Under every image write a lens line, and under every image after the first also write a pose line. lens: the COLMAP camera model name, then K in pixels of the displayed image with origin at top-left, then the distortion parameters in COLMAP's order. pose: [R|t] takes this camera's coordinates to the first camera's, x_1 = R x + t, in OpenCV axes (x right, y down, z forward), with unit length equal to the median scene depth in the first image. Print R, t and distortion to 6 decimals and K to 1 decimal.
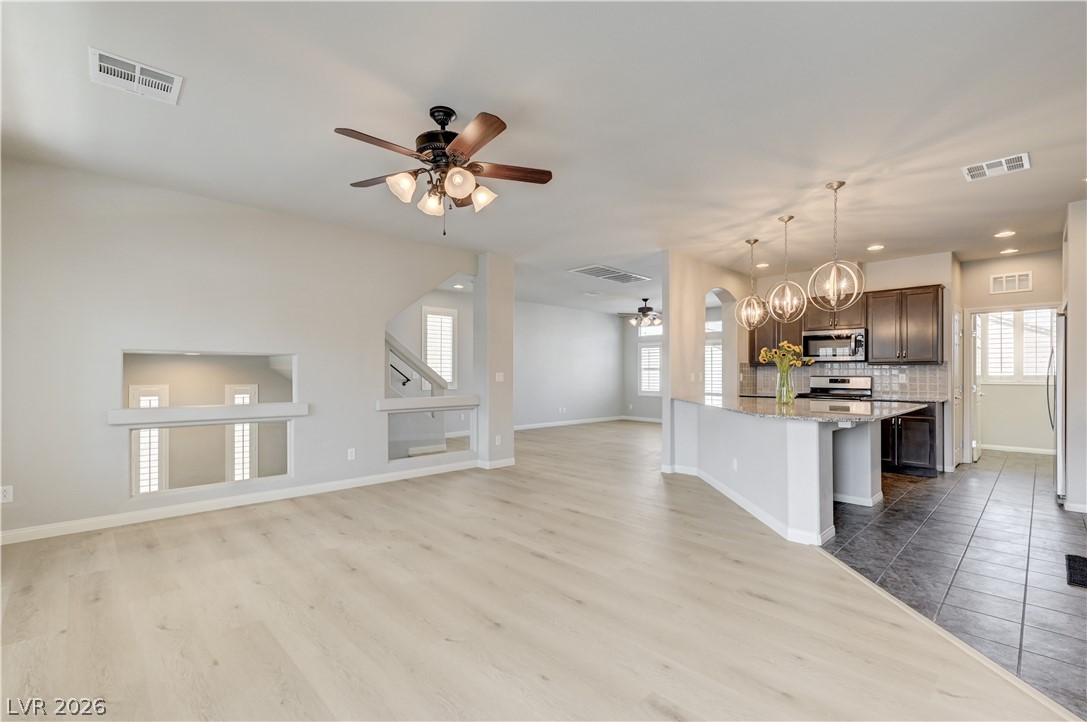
lens RADIAL K [[474.0, 0, 538.5], [0, 474.0, 370.5], [0, 0, 1]] dist [0.002727, 0.000302]
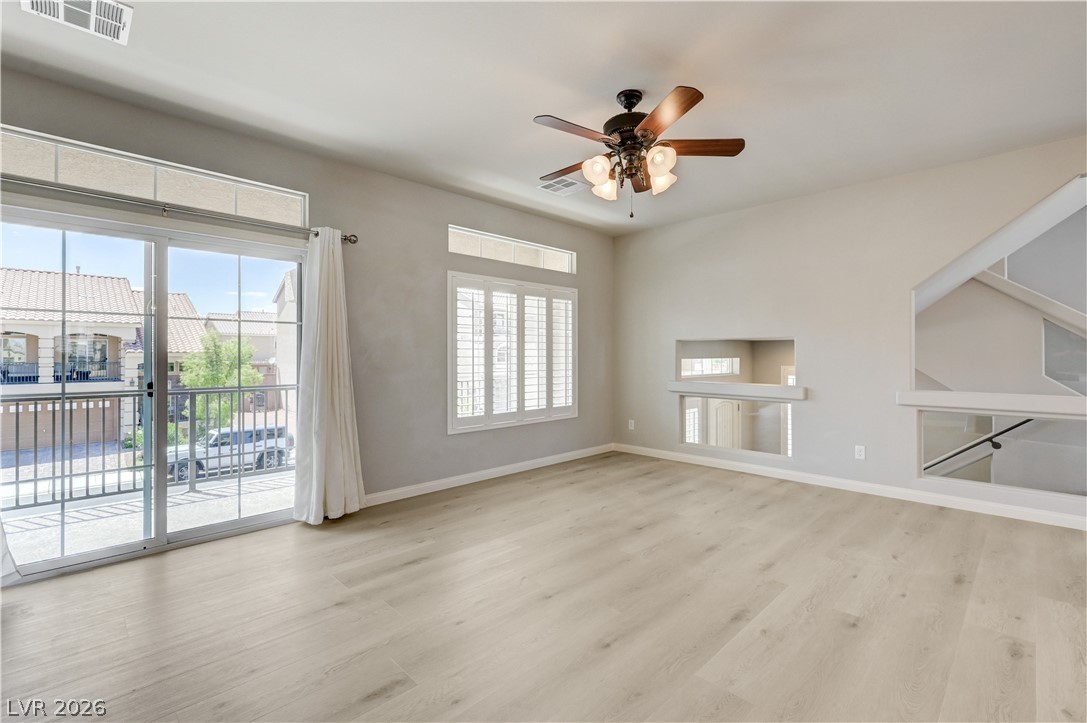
lens RADIAL K [[480.6, 0, 556.9], [0, 480.6, 348.3], [0, 0, 1]] dist [0.000926, -0.000028]
pose [[0.058807, -0.013637, -0.998176, 0.495756], [0.005246, 0.999897, -0.013352, 0.001418], [0.998256, -0.004452, 0.058873, 0.486972]]
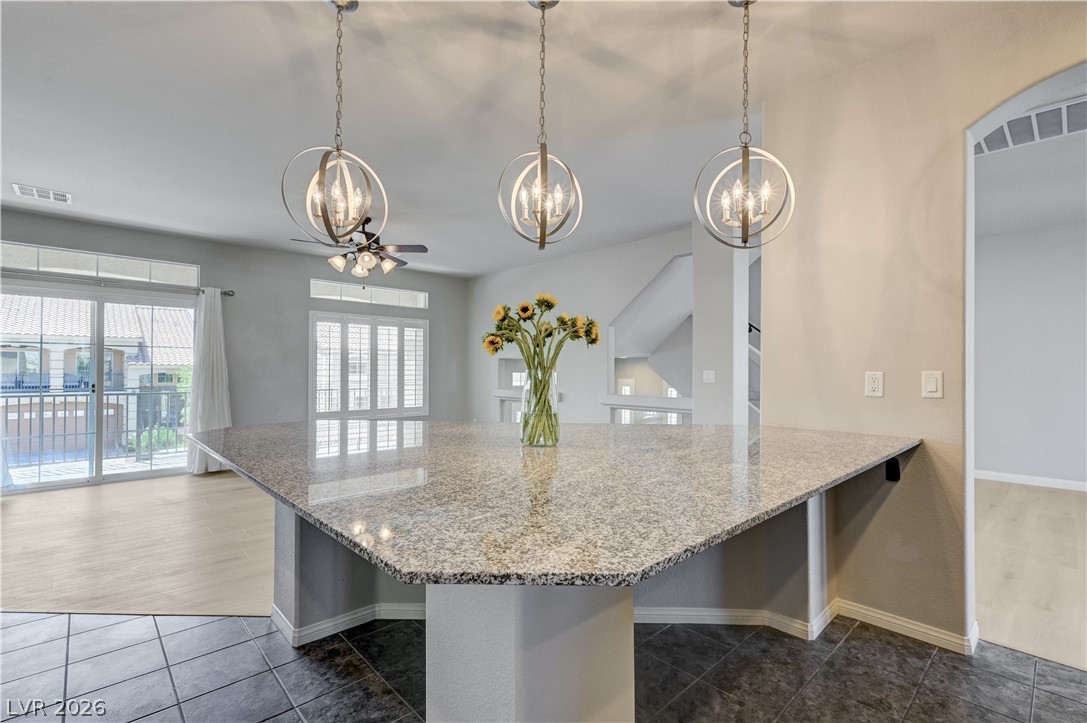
lens RADIAL K [[491.6, 0, 543.5], [0, 491.6, 361.5], [0, 0, 1]] dist [0.014086, -0.000276]
pose [[0.011202, -0.015345, -0.999820, 1.809360], [-0.000713, 0.999882, -0.015353, 0.001258], [0.999937, 0.000885, 0.011190, 1.907694]]
